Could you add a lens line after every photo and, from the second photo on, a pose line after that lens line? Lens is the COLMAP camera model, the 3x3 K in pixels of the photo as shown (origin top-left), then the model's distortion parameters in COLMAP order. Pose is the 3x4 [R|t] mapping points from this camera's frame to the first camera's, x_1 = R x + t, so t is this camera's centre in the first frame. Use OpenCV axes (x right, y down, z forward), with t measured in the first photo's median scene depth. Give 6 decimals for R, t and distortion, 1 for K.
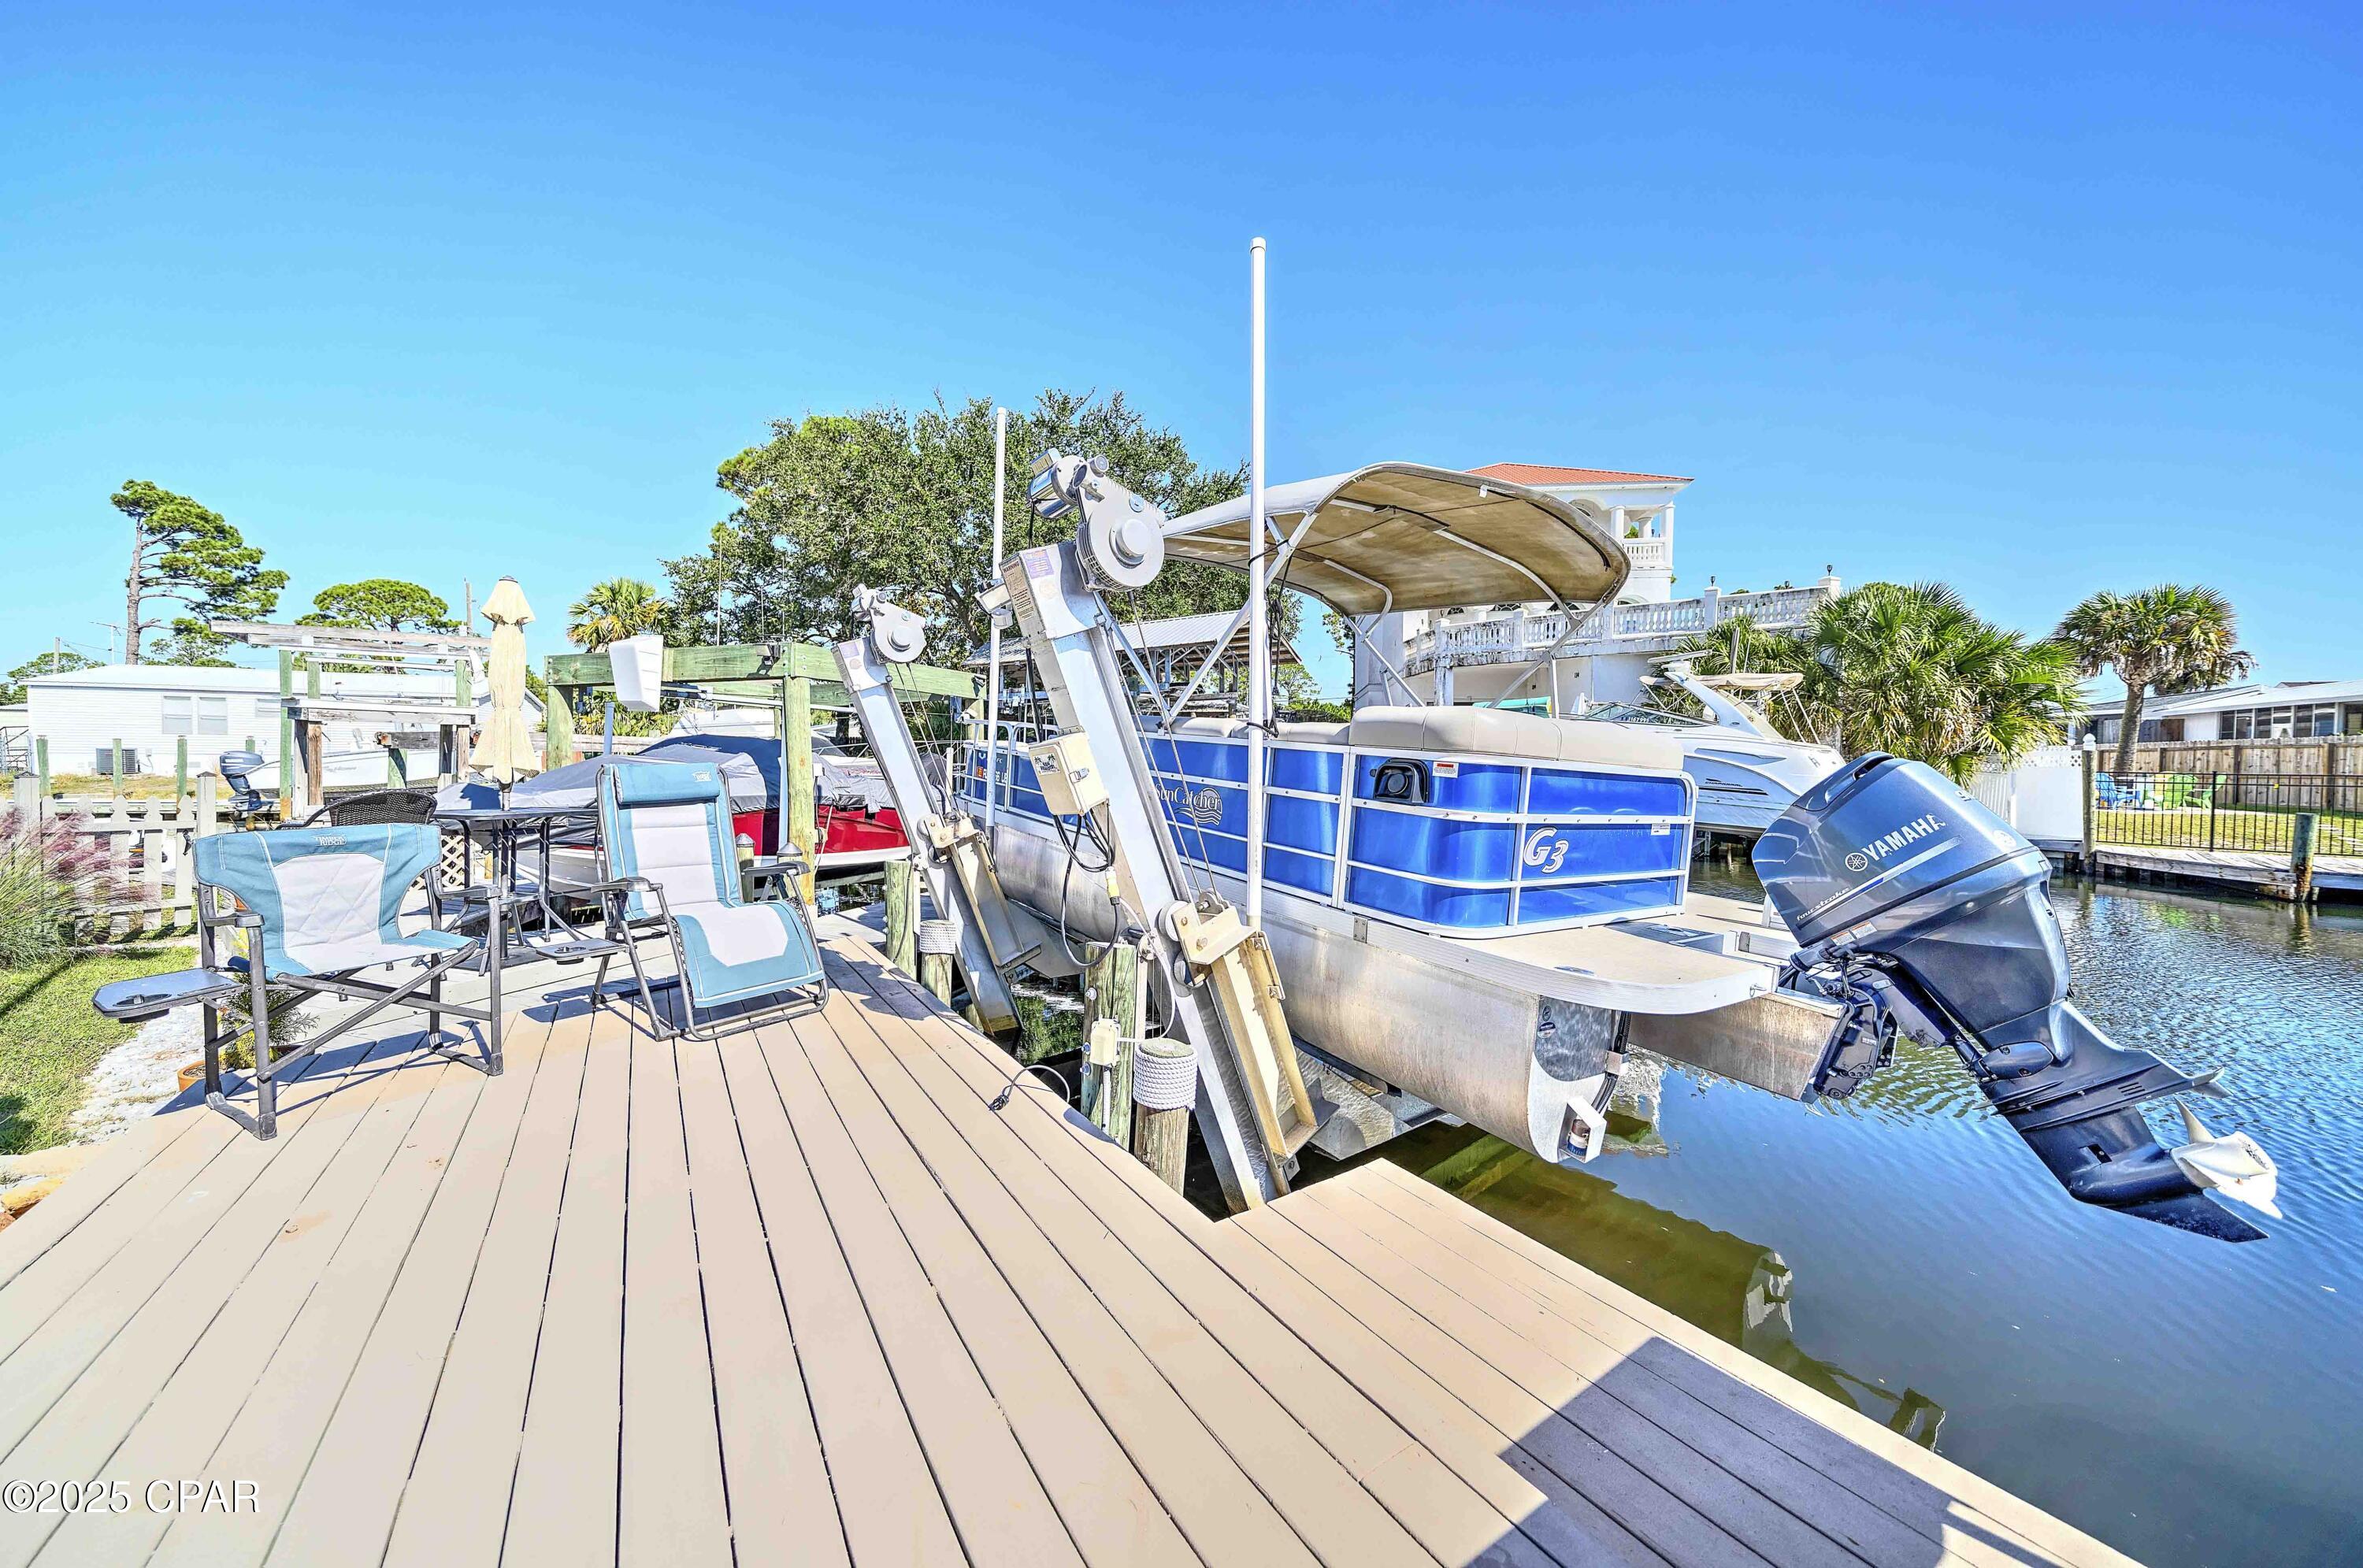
lens RADIAL K [[808.9, 0, 1171.4], [0, 808.9, 781.7], [0, 0, 1]] dist [-0.006149, 0.000064]
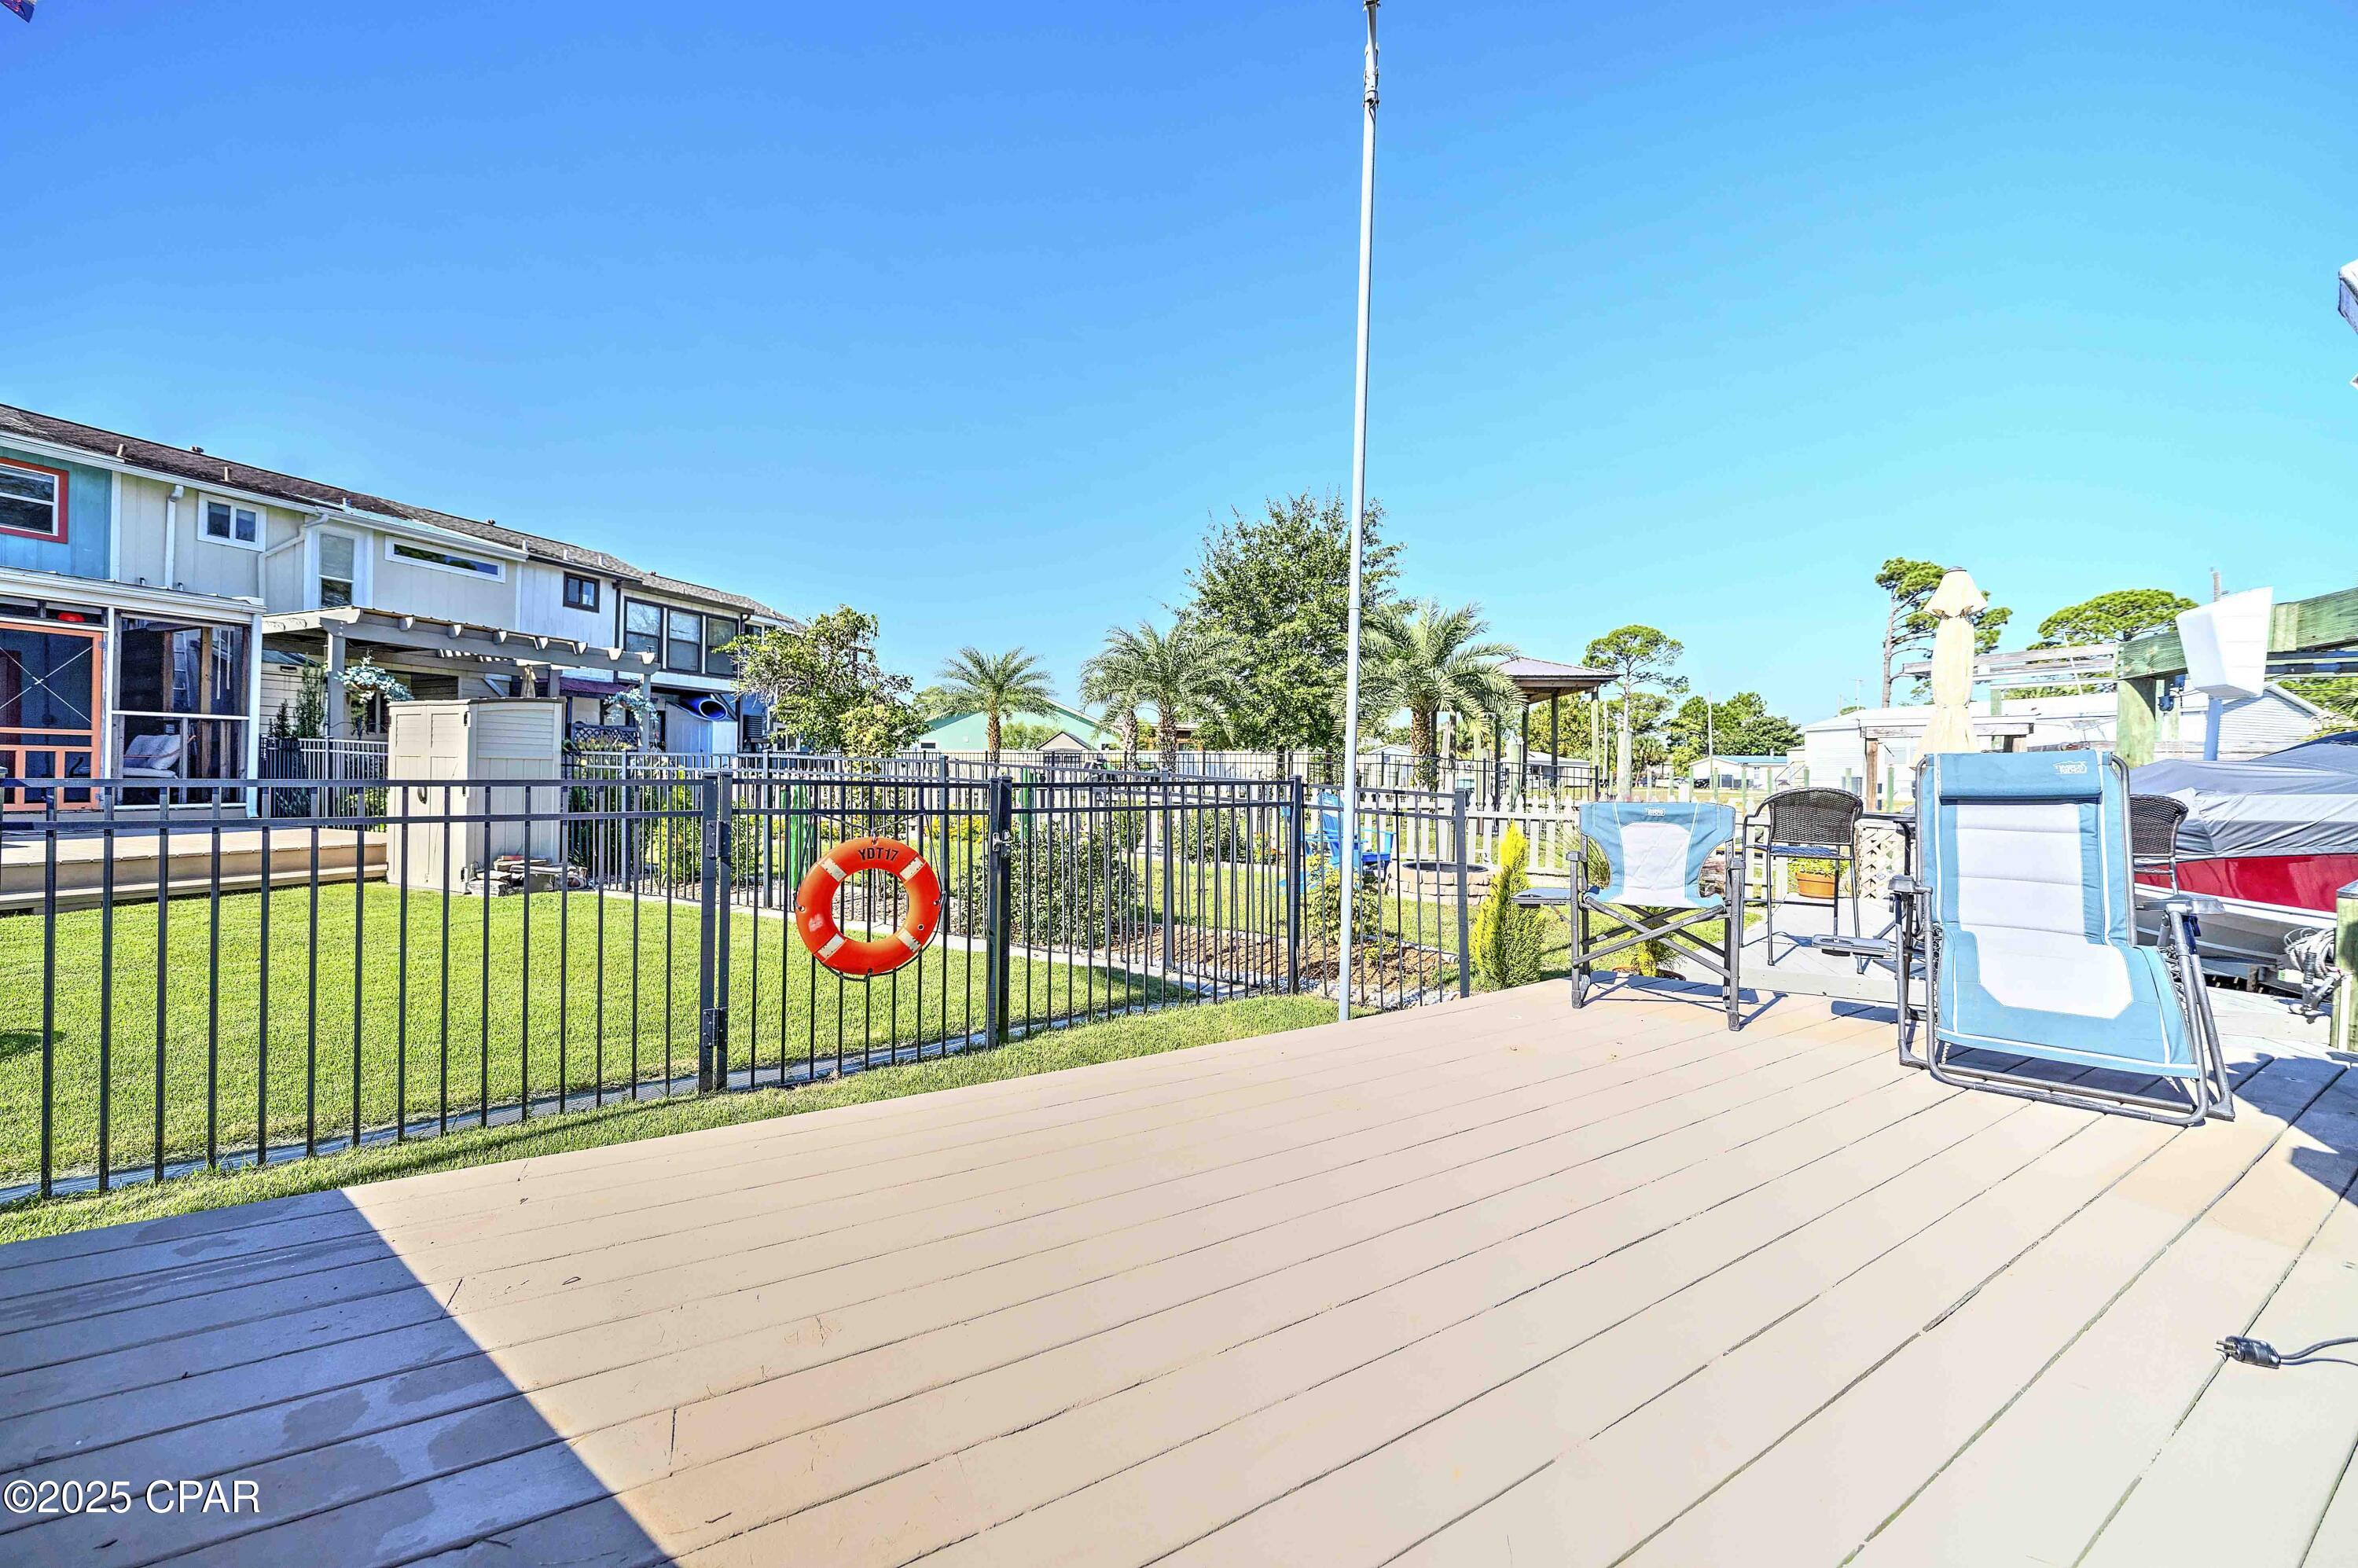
lens RADIAL K [[824.9, 0, 1179.0], [0, 824.9, 784.0], [0, 0, 1]] dist [-0.009633, -0.000139]
pose [[-0.071407, -0.004152, -0.997439, 0.062552], [-0.033080, 0.999451, -0.001792, 0.009875], [0.996899, 0.032867, -0.071506, 0.056828]]
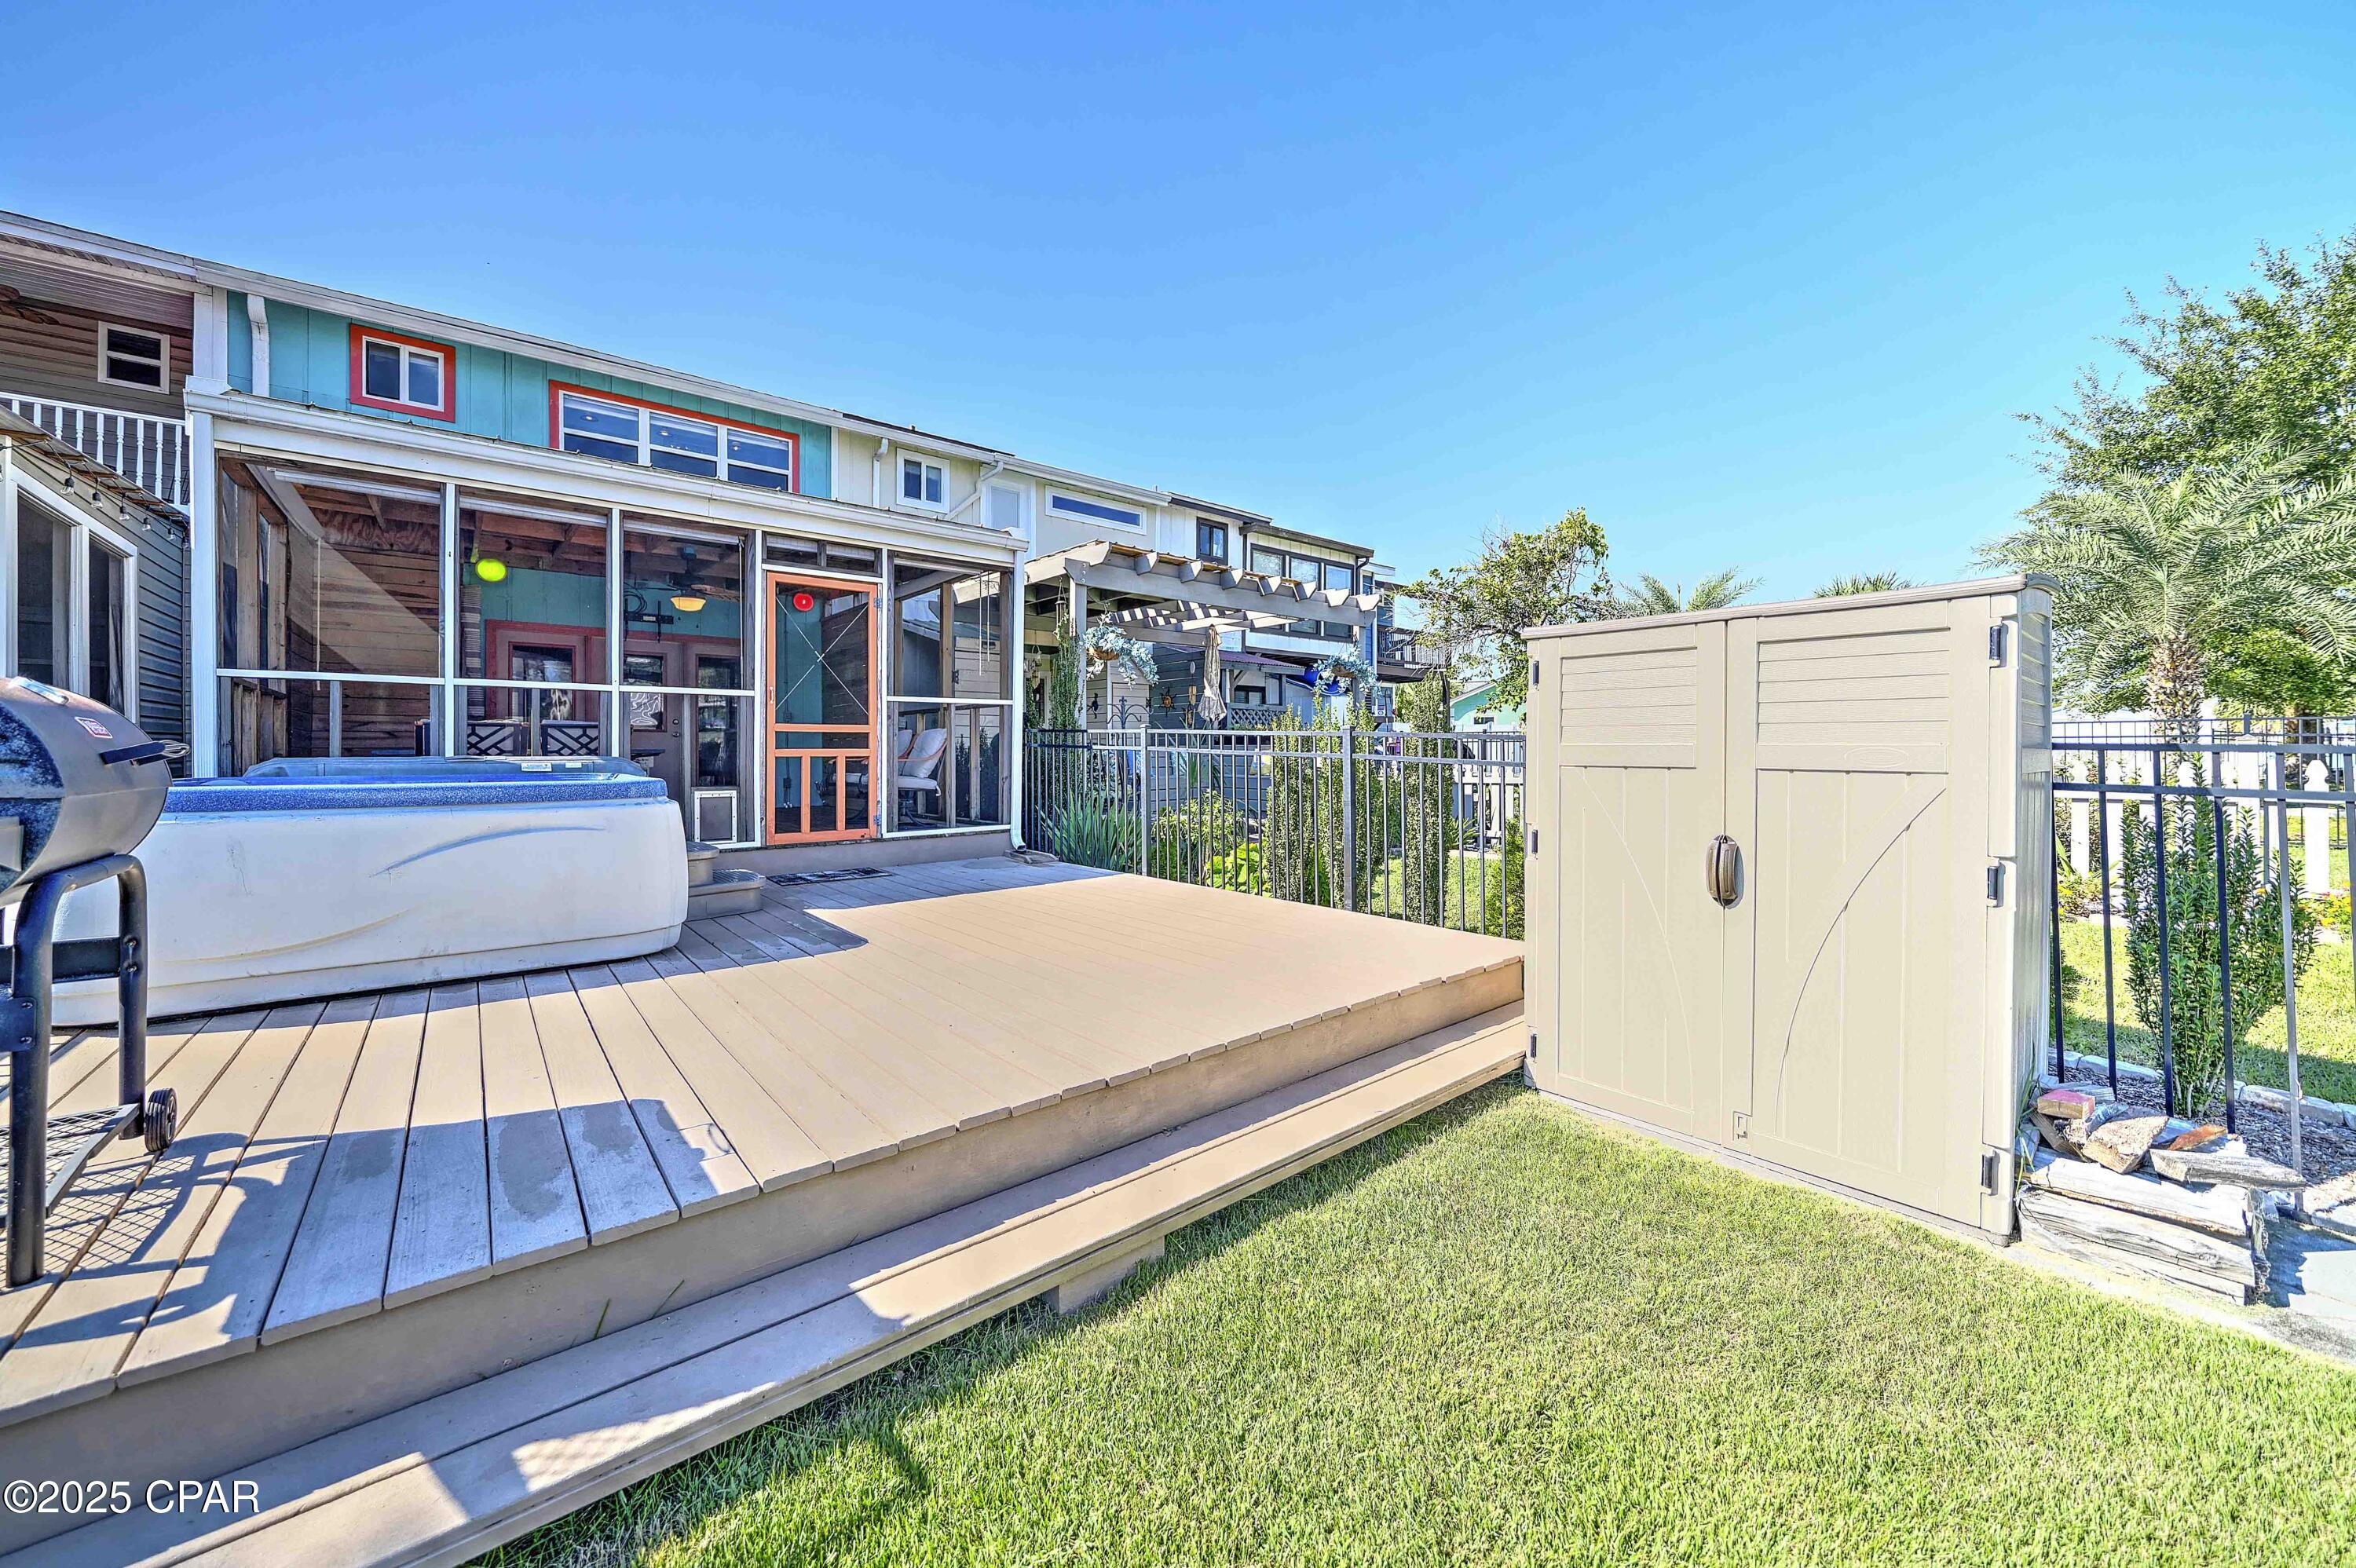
lens RADIAL K [[782.9, 0, 1119.2], [0, 782.9, 762.4], [0, 0, 1]] dist [-0.006495, -0.000052]
pose [[-0.520143, 0.001982, -0.854077, -0.164014], [-0.020696, 0.999674, 0.014924, 0.006768], [0.853828, 0.025438, -0.519933, -0.397178]]
